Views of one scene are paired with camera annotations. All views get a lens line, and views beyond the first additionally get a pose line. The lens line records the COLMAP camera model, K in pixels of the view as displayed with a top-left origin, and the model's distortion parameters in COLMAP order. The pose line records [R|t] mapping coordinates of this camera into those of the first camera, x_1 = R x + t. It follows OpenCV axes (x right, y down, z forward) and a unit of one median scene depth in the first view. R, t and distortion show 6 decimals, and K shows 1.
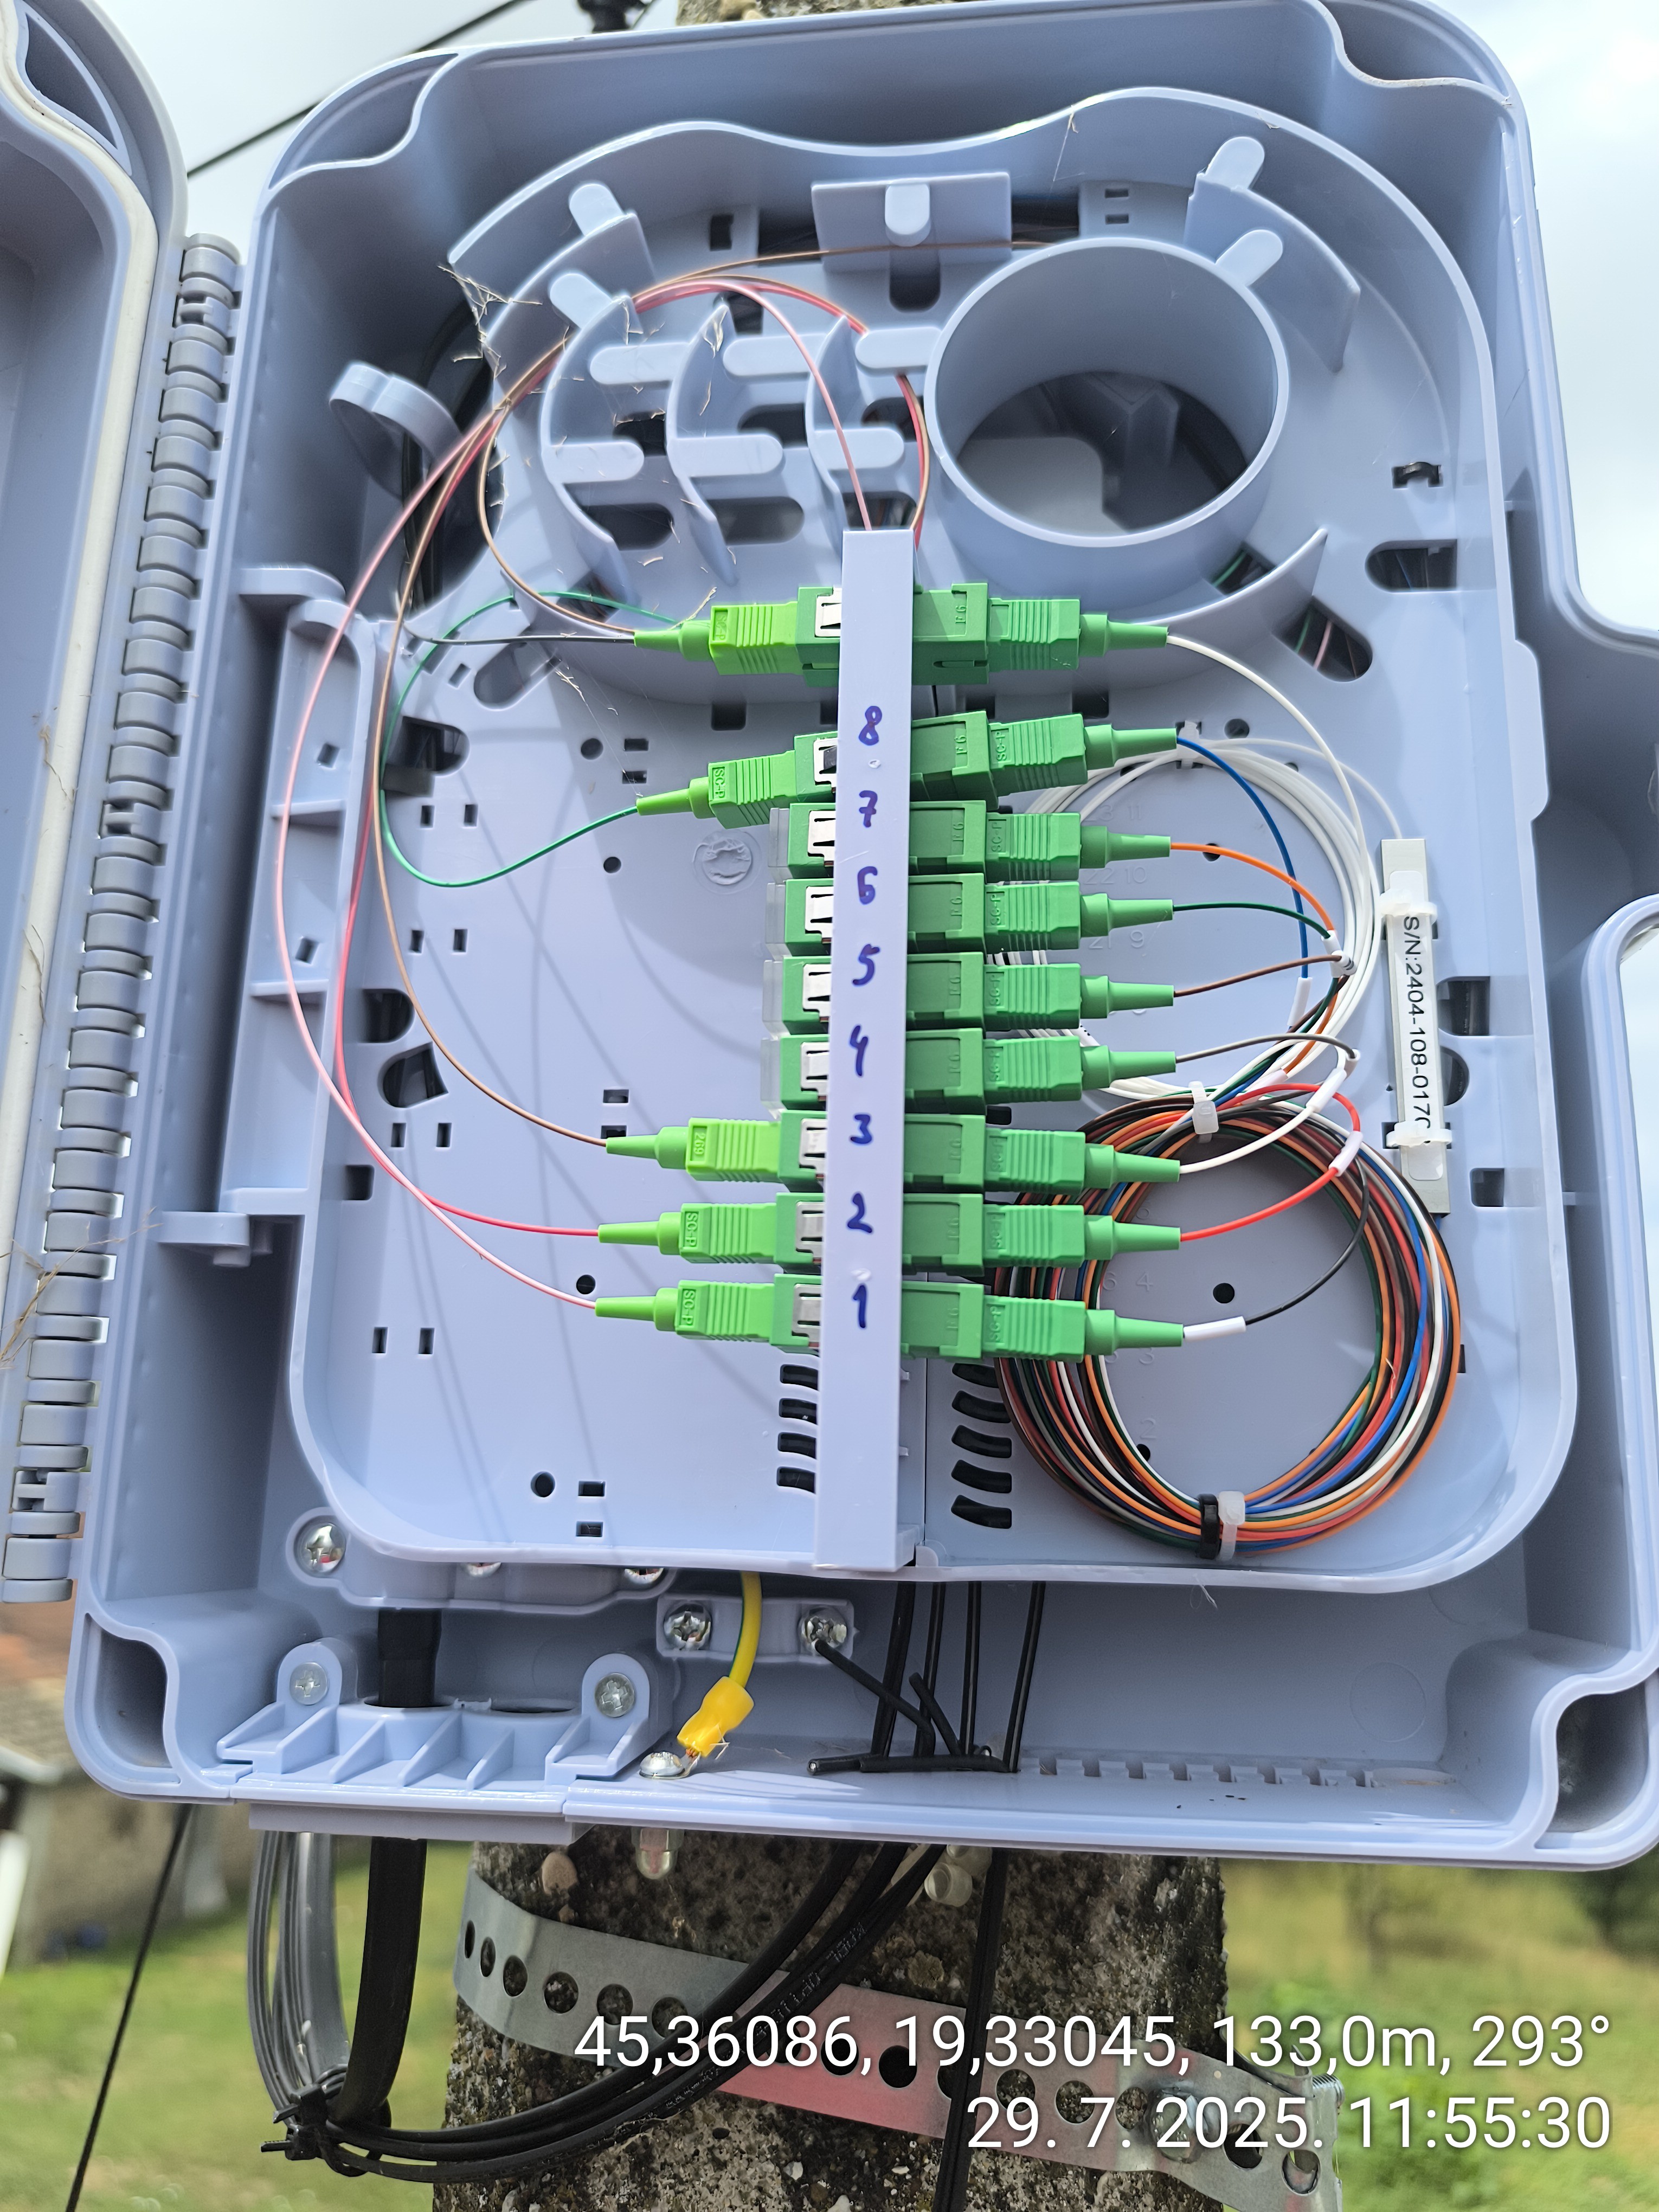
lens RADIAL K [[1503.5, 0, 842.5], [0, 1503.5, 1116.5], [0, 0, 1]] dist [-0.010833, -0.016806]
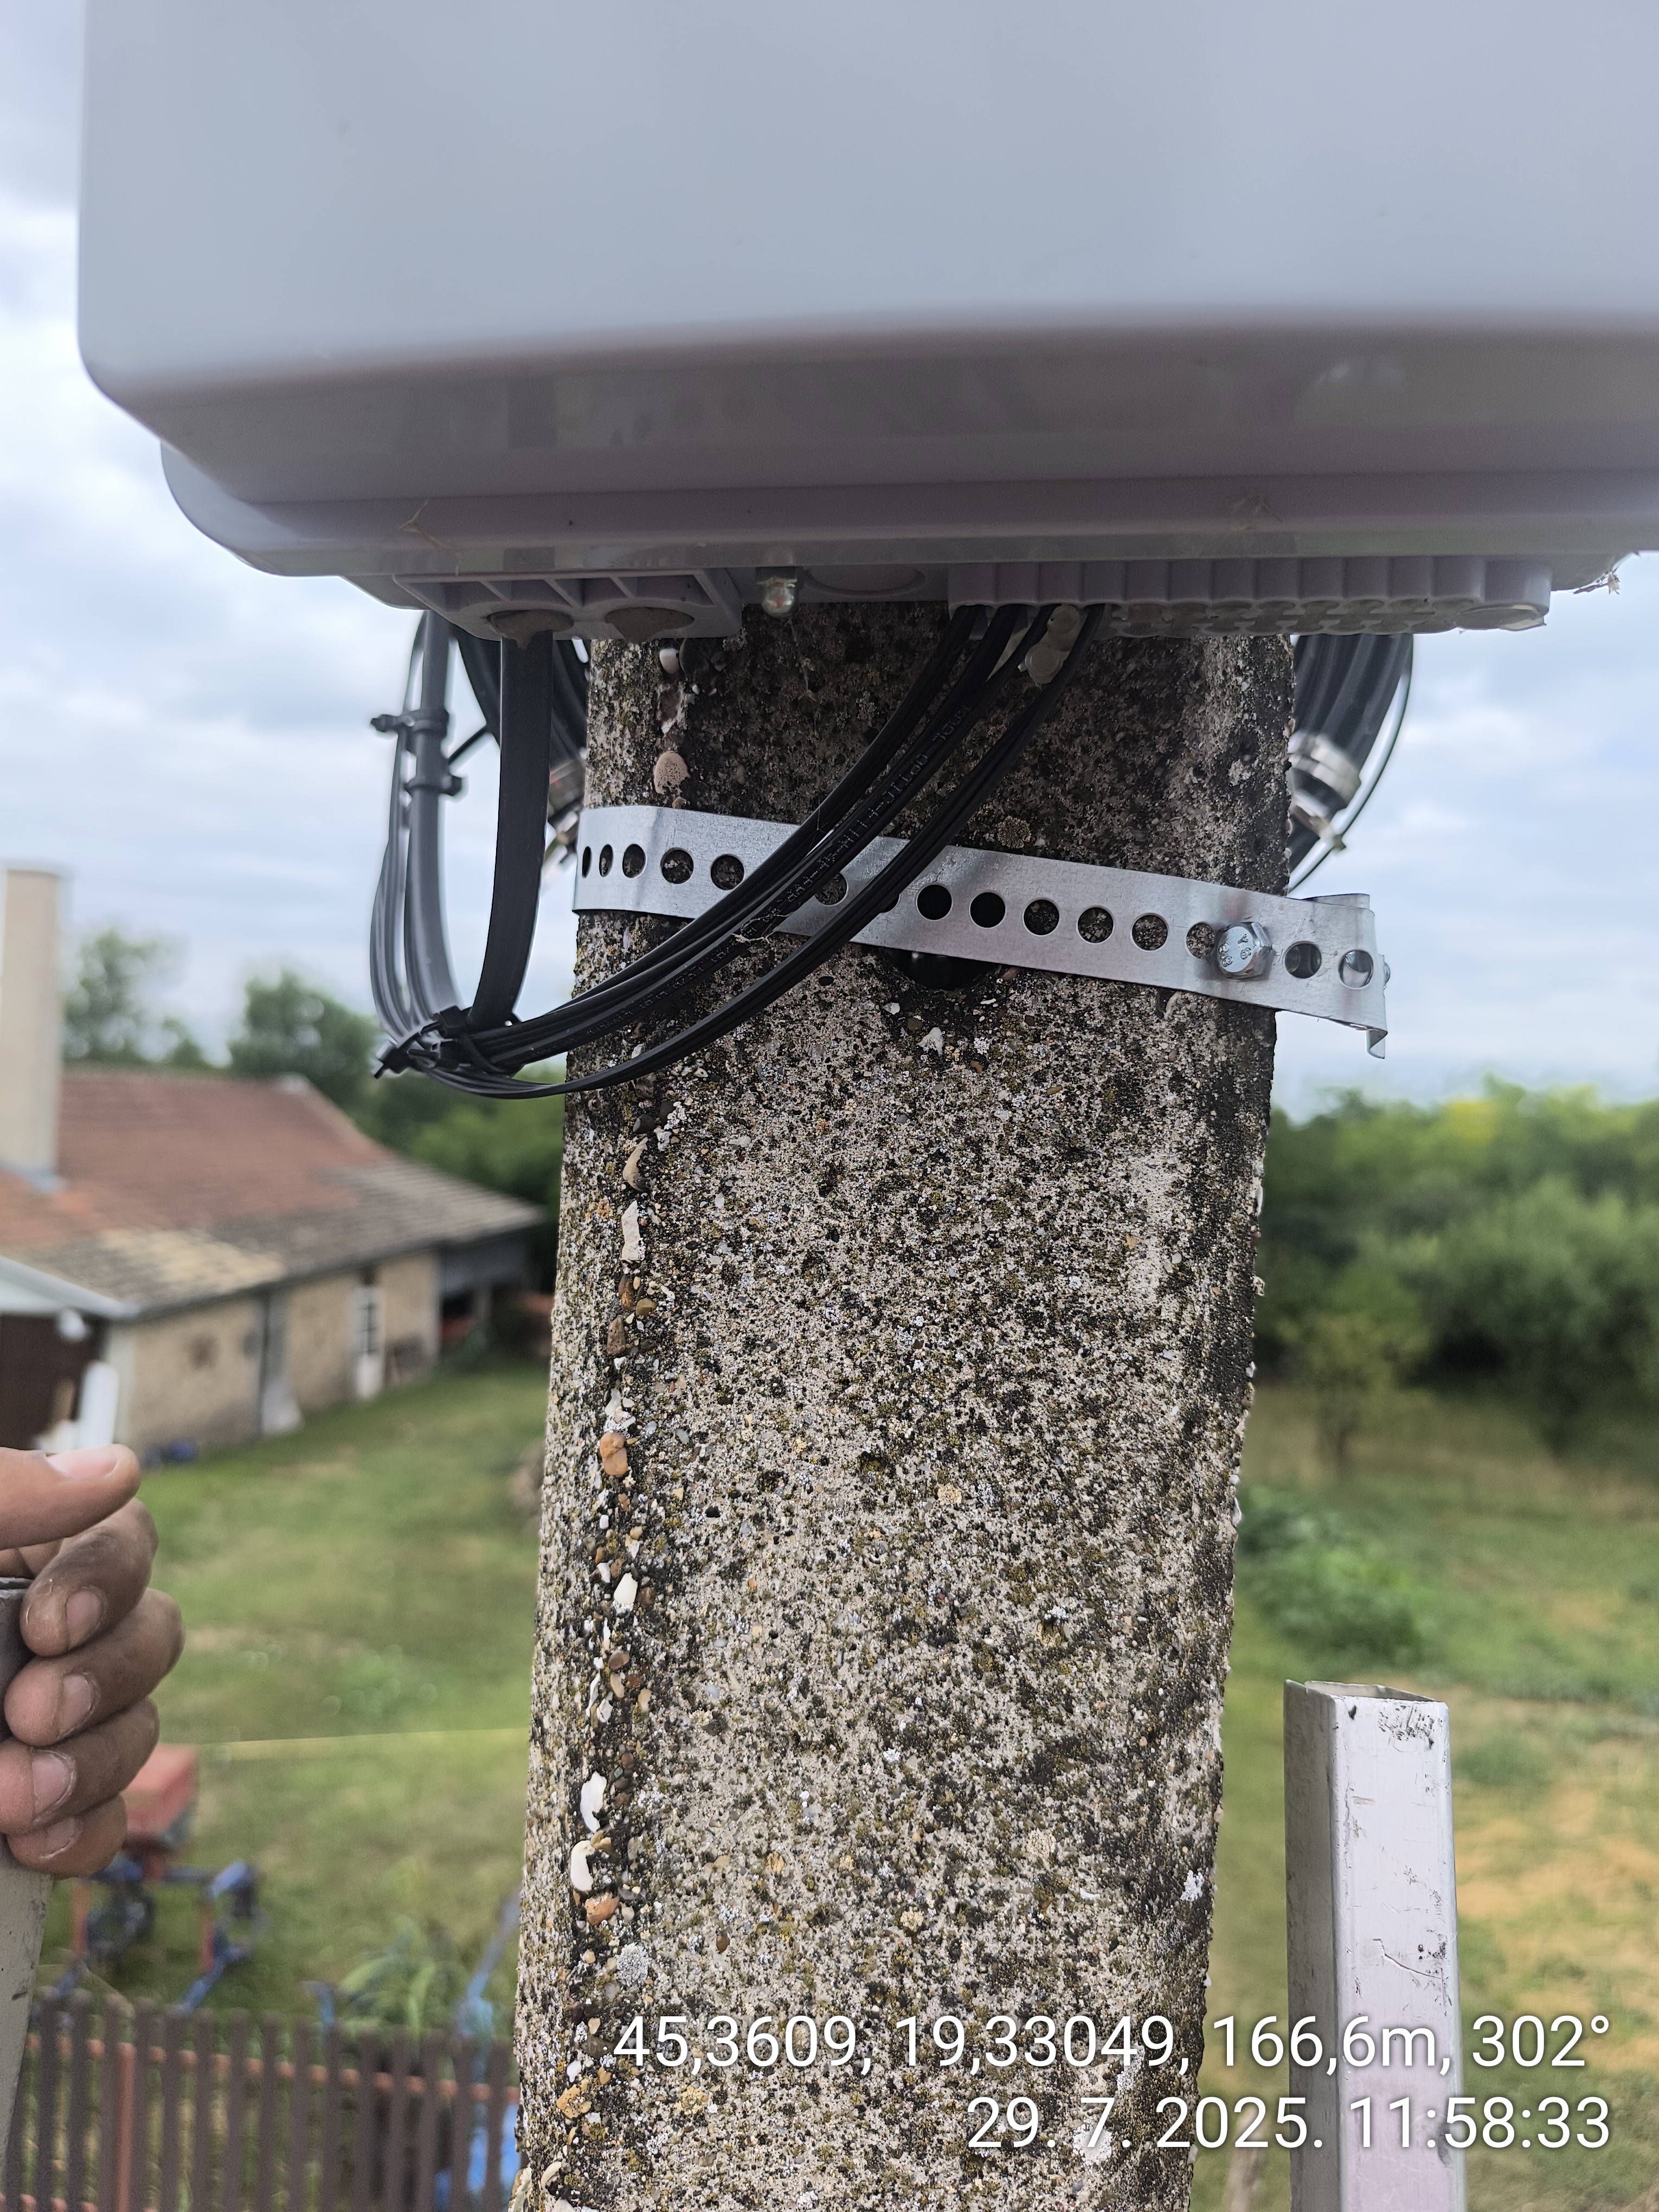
lens RADIAL K [[1503.5, 0, 817.0], [0, 1503.5, 1107.2], [0, 0, 1]] dist [-0.010833, -0.016806]
pose [[0.999664, -0.000774, -0.025903, -0.058051], [0.007694, 0.963351, 0.268133, 0.461944], [0.024746, -0.268243, 0.963033, -0.104725]]
